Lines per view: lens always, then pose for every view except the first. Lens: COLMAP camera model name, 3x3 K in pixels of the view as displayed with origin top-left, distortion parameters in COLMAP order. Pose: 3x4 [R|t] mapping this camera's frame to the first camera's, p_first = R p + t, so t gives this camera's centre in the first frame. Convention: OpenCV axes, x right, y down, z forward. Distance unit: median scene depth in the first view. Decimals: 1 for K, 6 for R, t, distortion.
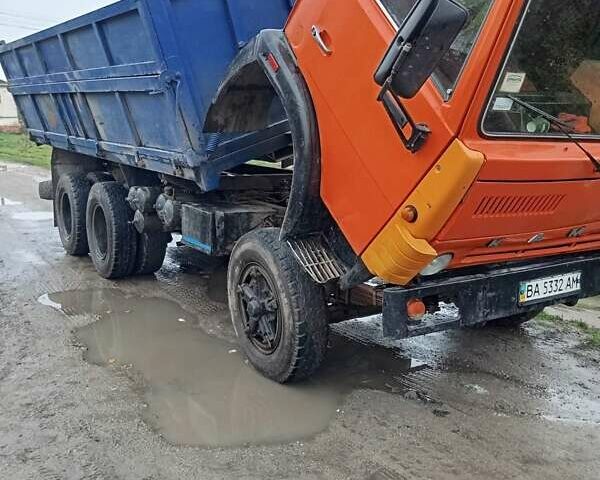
lens RADIAL K [[674.7, 0, 300.8], [0, 674.7, 242.2], [0, 0, 1]] dist [0.093178, -0.235530]
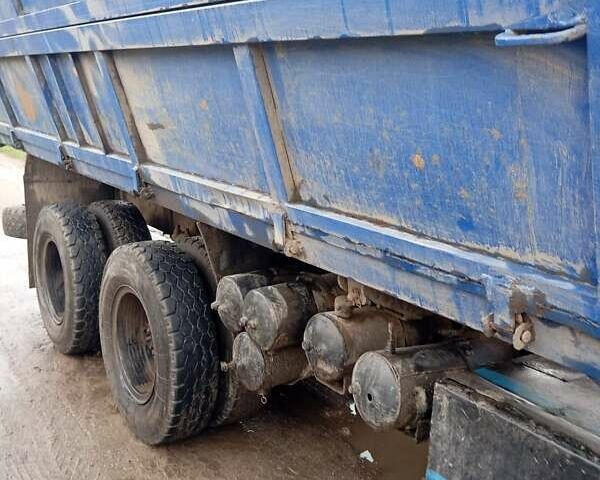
lens RADIAL K [[660.5, 0, 317.4], [0, 660.5, 241.1], [0, 0, 1]] dist [0.148543, -0.400158]
pose [[0.997345, 0.009479, 0.072198, -0.249778], [-0.011550, 0.999532, 0.028327, -0.130768], [-0.071896, -0.029086, 0.996988, 0.649419]]
